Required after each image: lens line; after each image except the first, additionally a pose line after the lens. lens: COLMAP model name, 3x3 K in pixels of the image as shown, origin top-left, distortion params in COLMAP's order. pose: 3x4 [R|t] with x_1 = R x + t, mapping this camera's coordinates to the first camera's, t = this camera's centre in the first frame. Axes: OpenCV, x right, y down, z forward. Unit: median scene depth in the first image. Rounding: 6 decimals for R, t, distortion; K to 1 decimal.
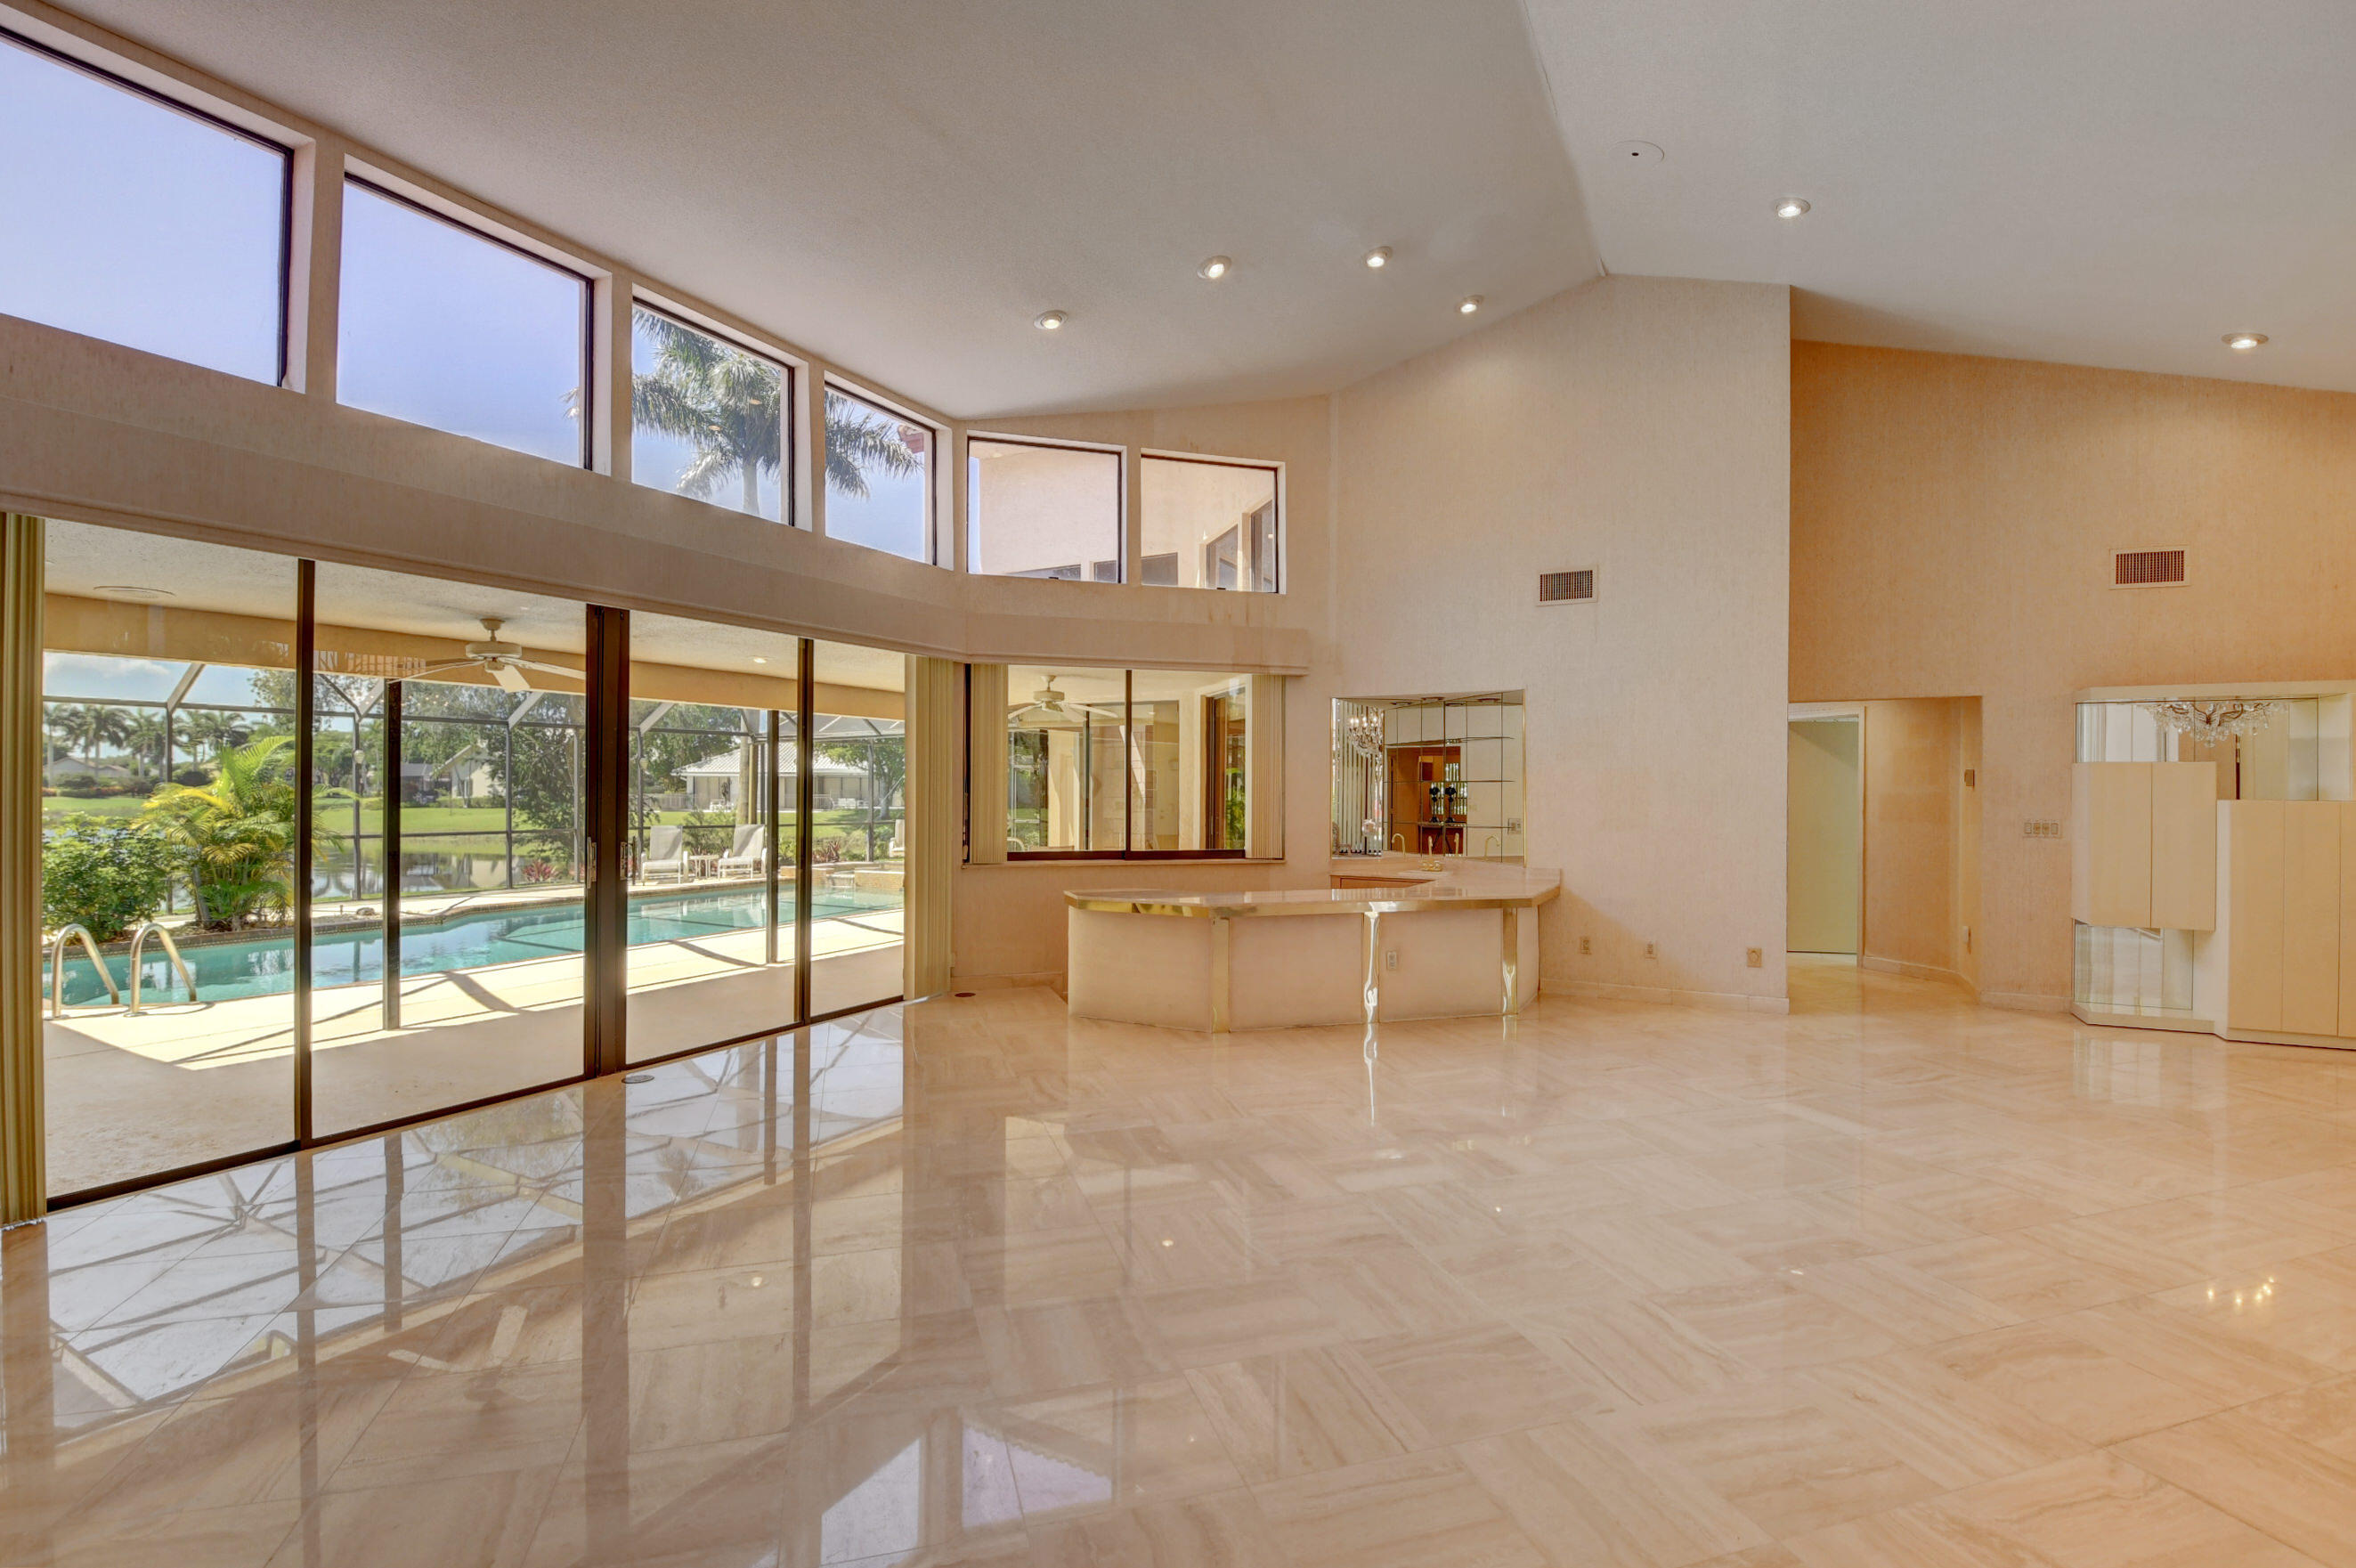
lens RADIAL K [[1049.8, 0, 1169.7], [0, 1049.8, 787.9], [0, 0, 1]] dist [-0.001501, -0.020476]
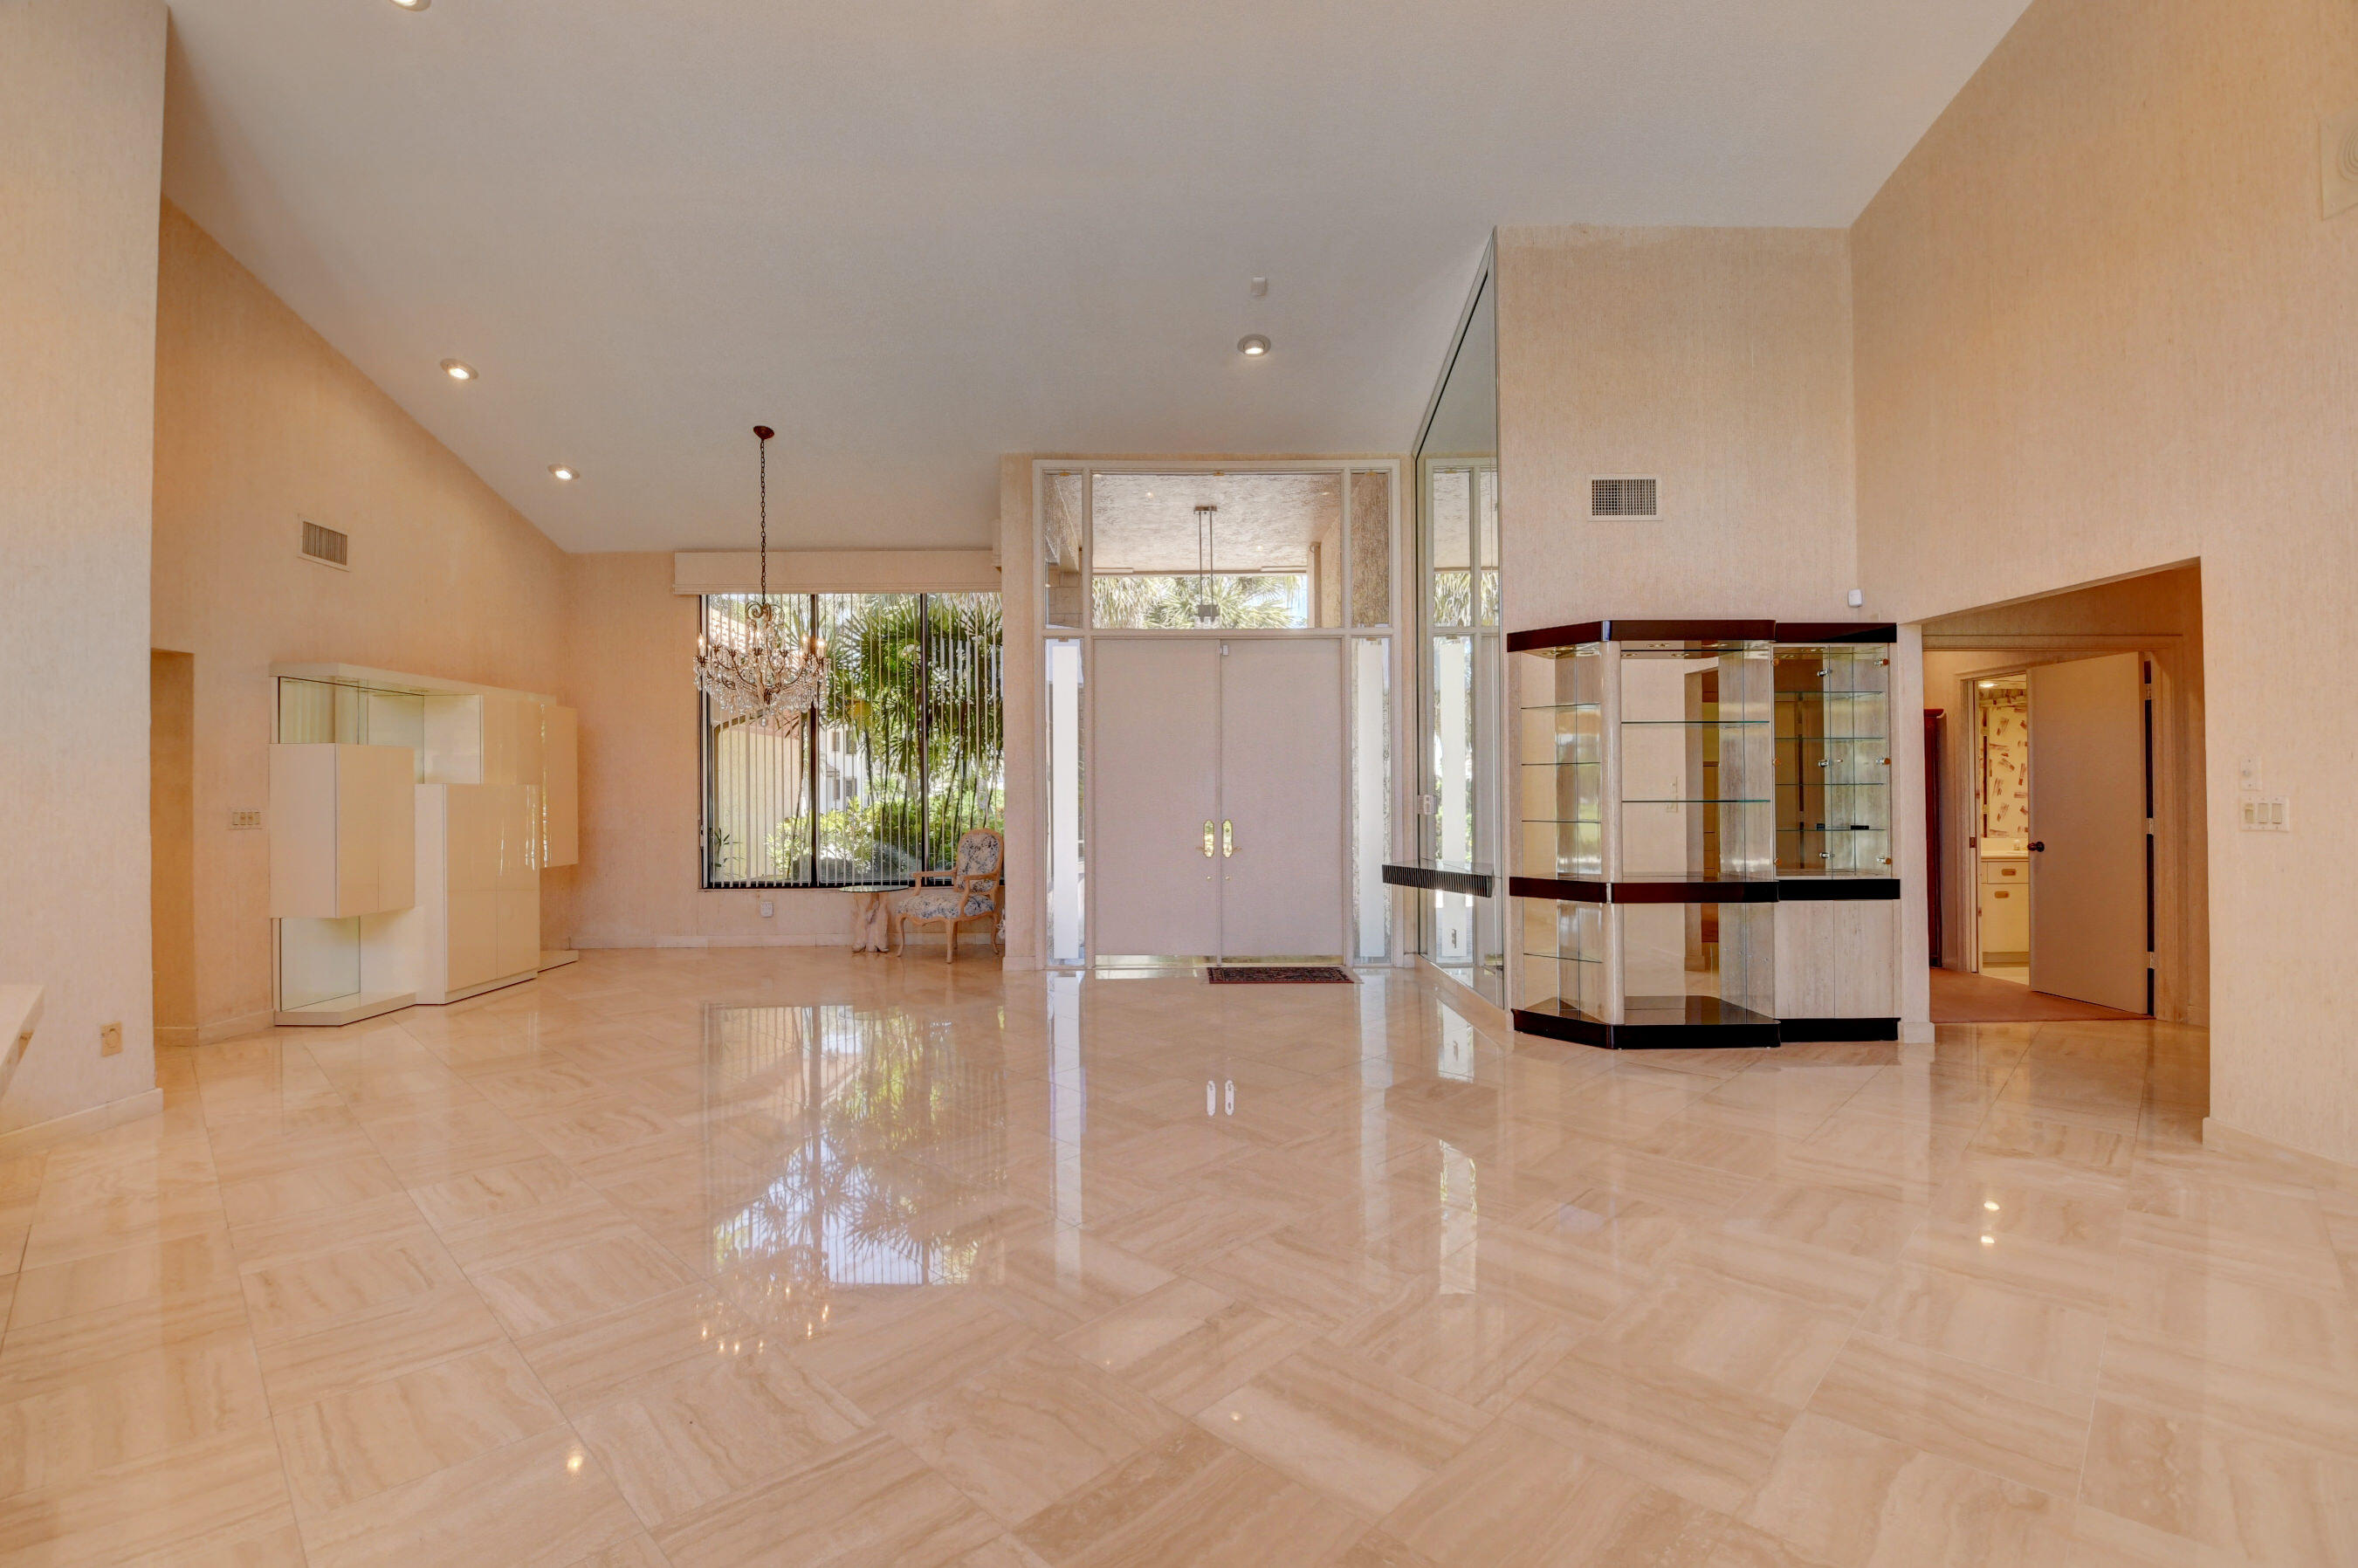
lens RADIAL K [[1027.5, 0, 1174.3], [0, 1027.5, 785.8], [0, 0, 1]] dist [0.014046, -0.025715]
pose [[-0.480563, 0.004336, 0.876949, -0.229582], [0.005881, 0.999981, -0.001721, 0.015872], [-0.876940, 0.004331, -0.480580, 0.648407]]
